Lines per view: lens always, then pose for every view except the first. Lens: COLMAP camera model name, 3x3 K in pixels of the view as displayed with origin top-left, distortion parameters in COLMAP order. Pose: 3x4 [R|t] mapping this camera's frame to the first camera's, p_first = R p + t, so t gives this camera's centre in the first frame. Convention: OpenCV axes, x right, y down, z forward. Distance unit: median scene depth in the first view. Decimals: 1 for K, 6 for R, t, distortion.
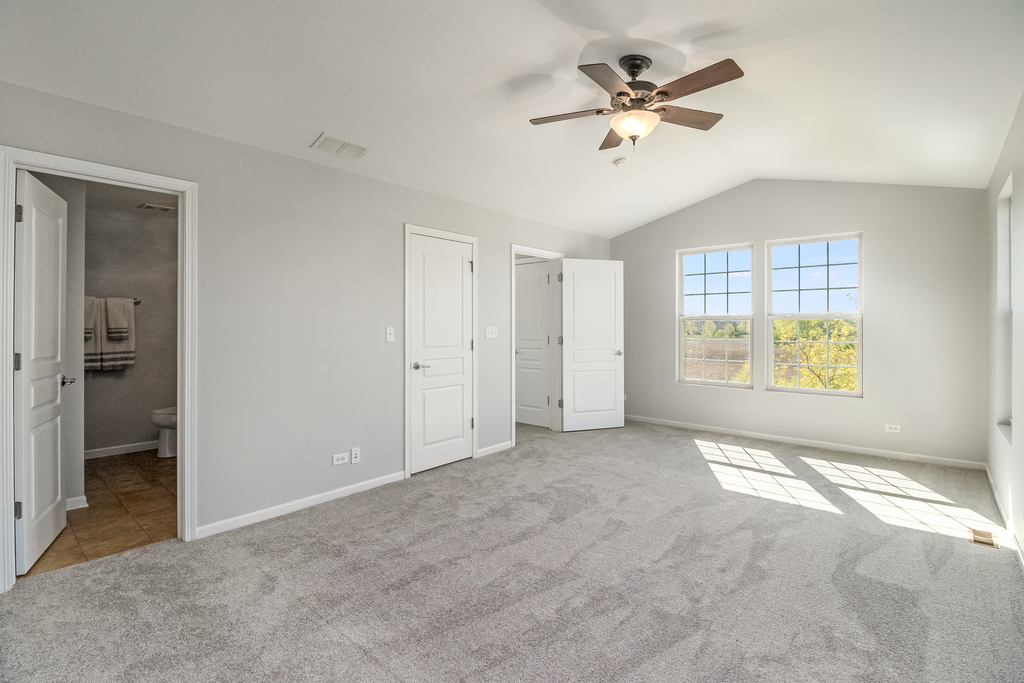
lens RADIAL K [[475.4, 0, 509.6], [0, 475.4, 321.7], [0, 0, 1]] dist [0.013666, -0.017473]
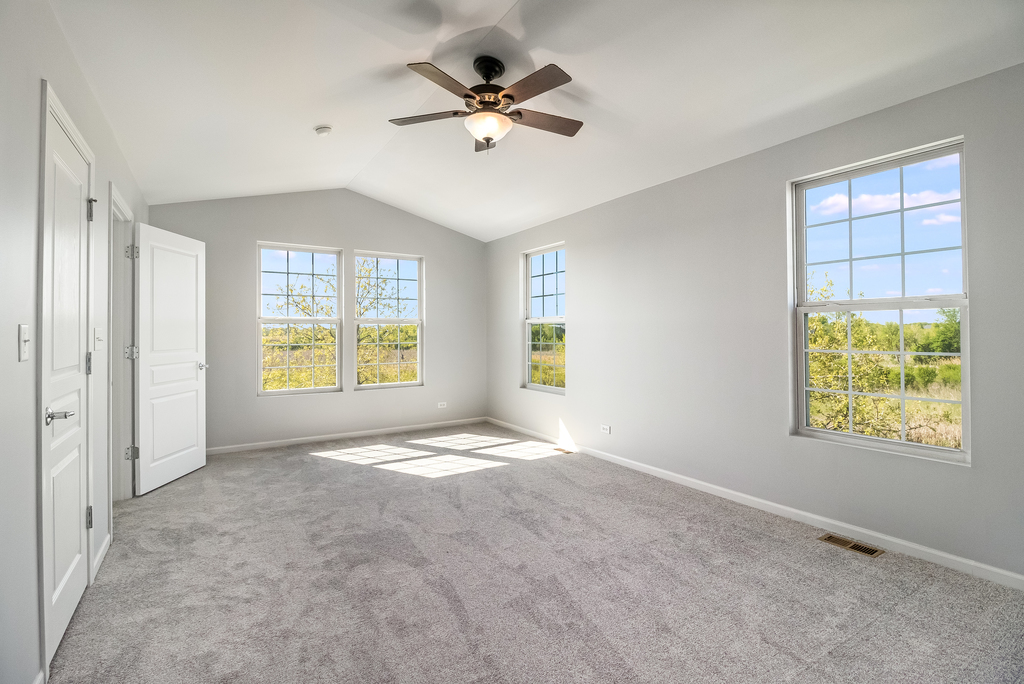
lens RADIAL K [[479.6, 0, 512.0], [0, 479.6, 342.0], [0, 0, 1]] dist [0.000317, -0.001059]
pose [[0.261757, -0.022863, 0.964863, -0.505430], [-0.009817, 0.999605, 0.026349, 0.004486], [-0.965084, -0.016369, 0.261429, 0.482599]]
